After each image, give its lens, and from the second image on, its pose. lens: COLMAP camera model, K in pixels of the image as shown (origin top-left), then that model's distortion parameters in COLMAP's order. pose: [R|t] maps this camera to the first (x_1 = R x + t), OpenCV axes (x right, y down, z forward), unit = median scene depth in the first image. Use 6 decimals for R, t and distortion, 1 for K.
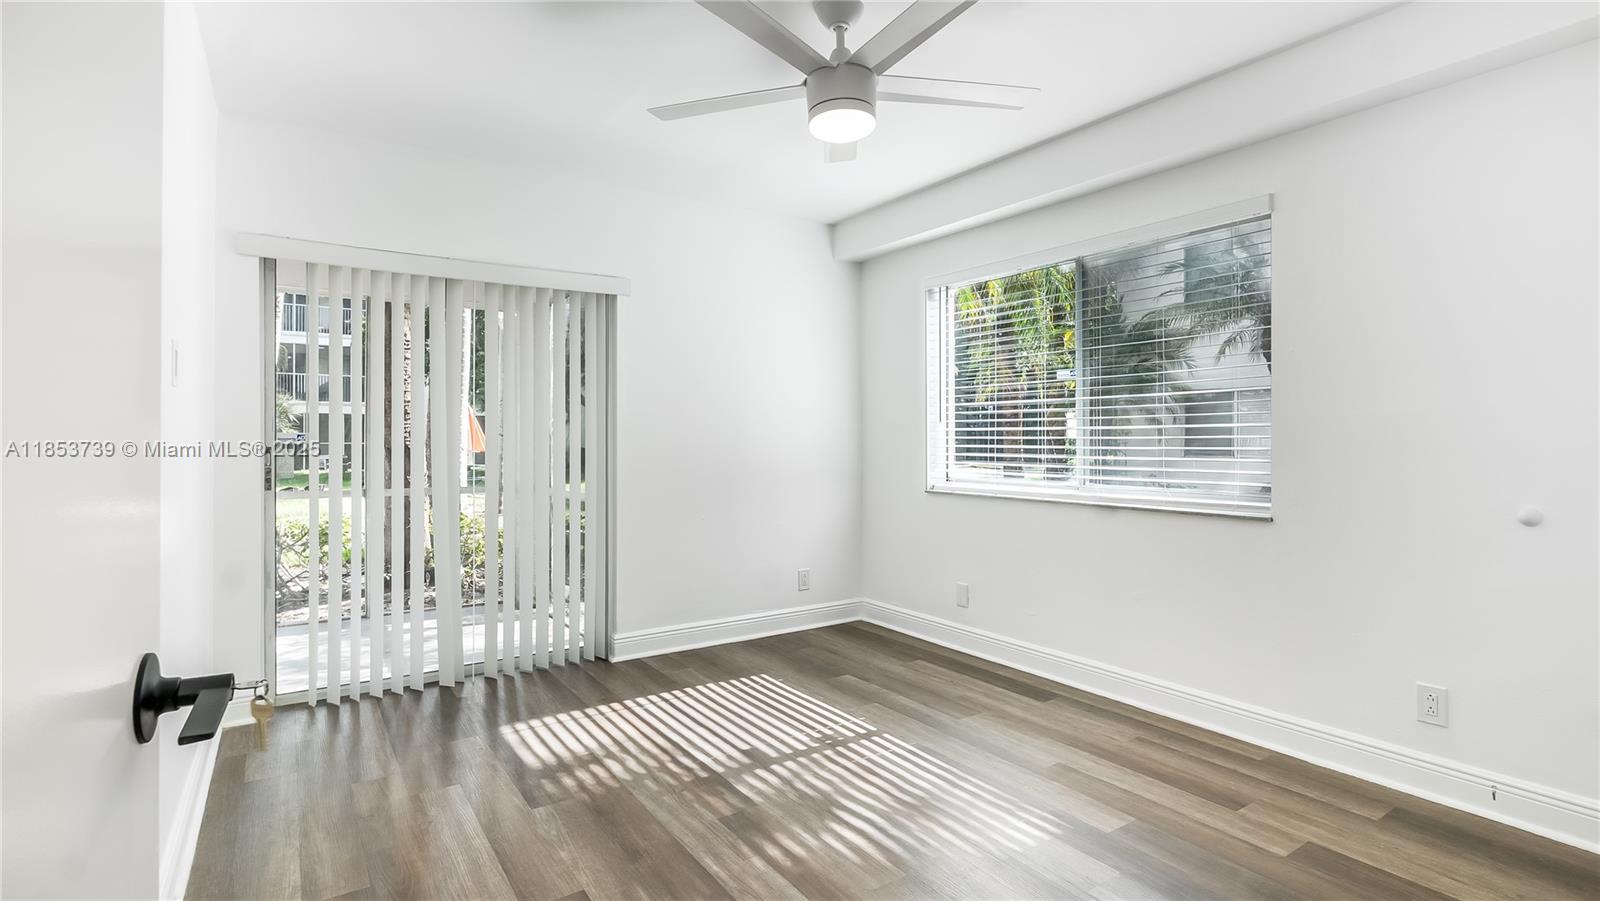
lens RADIAL K [[743.8, 0, 801.9], [0, 743.8, 449.6], [0, 0, 1]] dist [-0.003781, -0.000035]
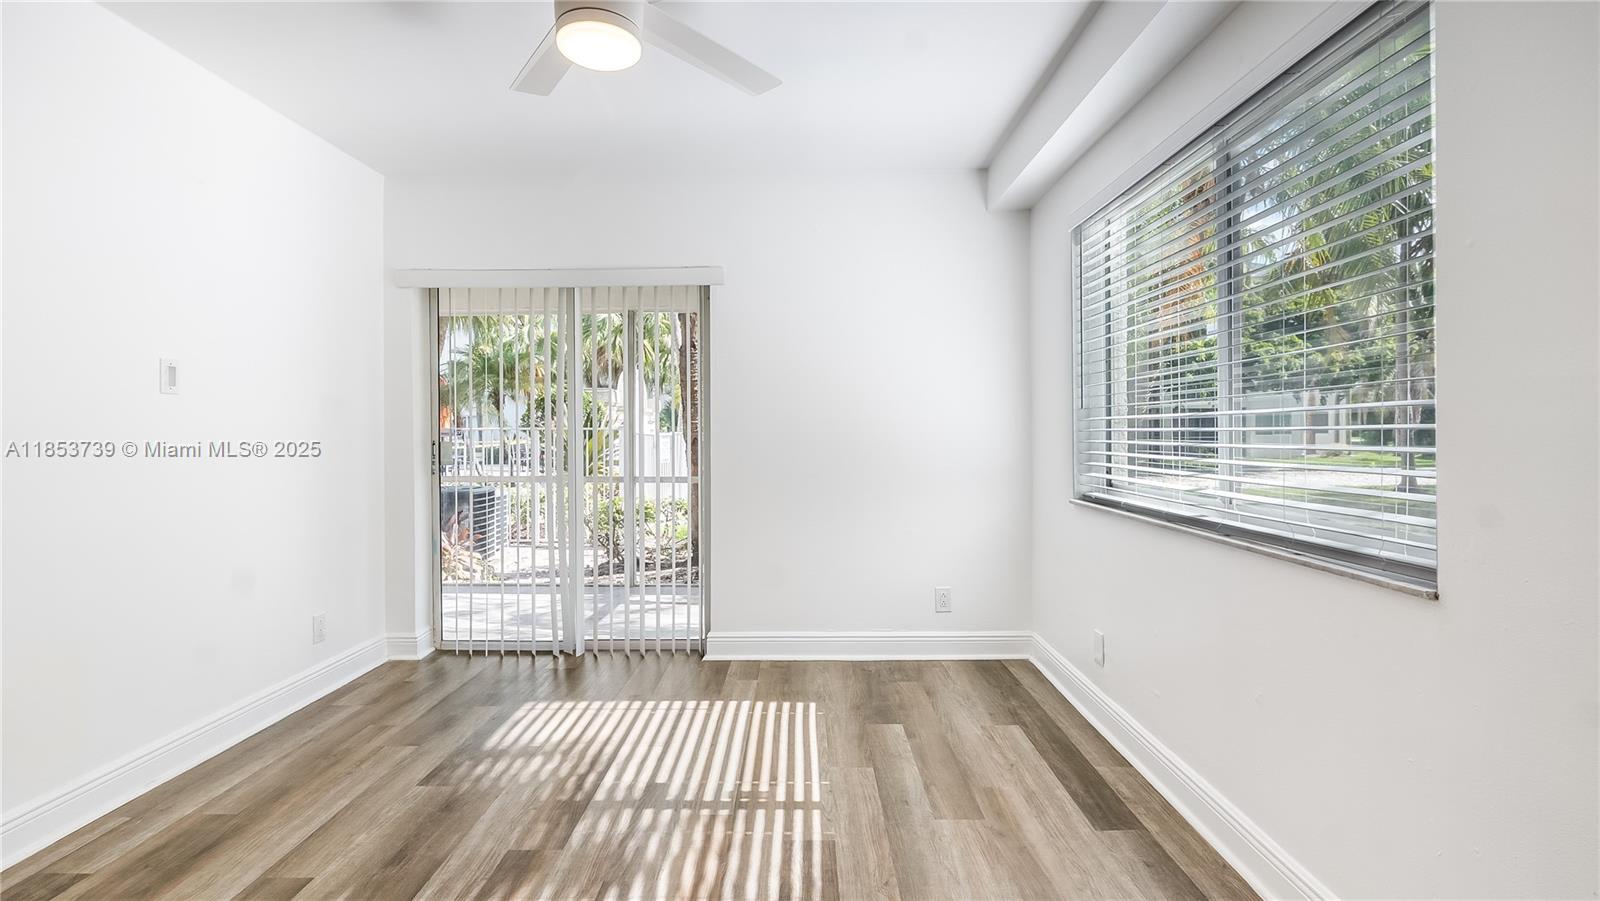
lens RADIAL K [[743.8, 0, 801.9], [0, 743.8, 449.6], [0, 0, 1]] dist [-0.003781, -0.000035]
pose [[0.826154, 0.010226, -0.563352, 0.495225], [-0.002974, 0.999901, 0.013789, -0.007382], [0.563437, -0.009716, 0.826102, 0.321480]]
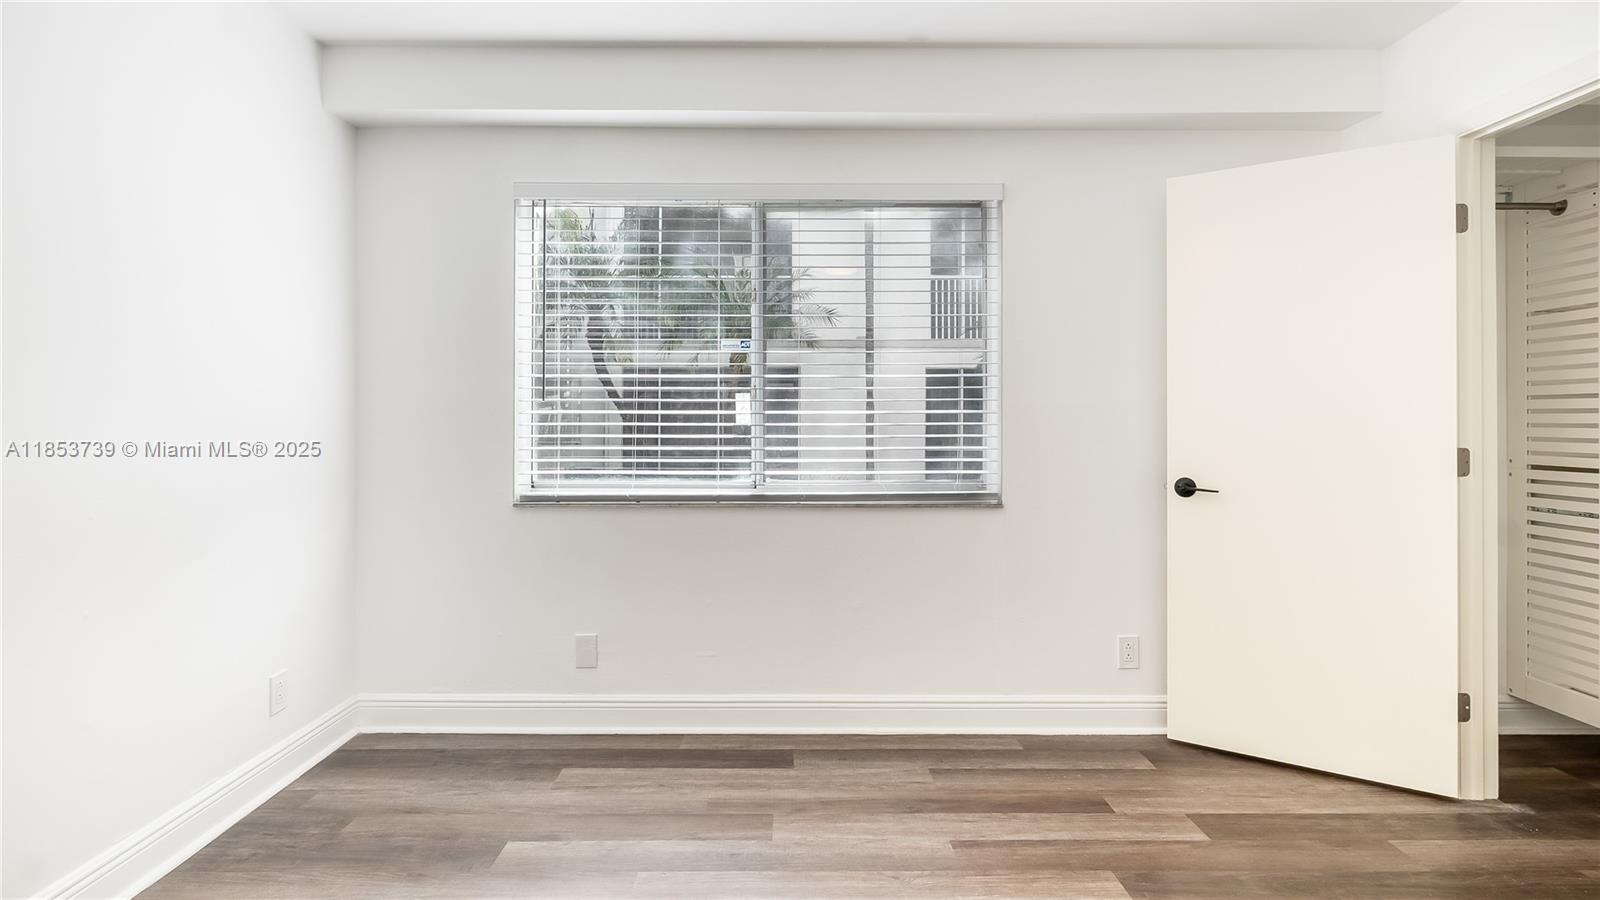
lens RADIAL K [[767.8, 0, 782.7], [0, 767.8, 426.6], [0, 0, 1]] dist [-0.005200, -0.000327]
pose [[0.566188, 0.000769, 0.824276, -0.349622], [0.011118, 0.999901, -0.008570, -0.006757], [-0.824201, 0.014017, 0.566124, 0.576491]]
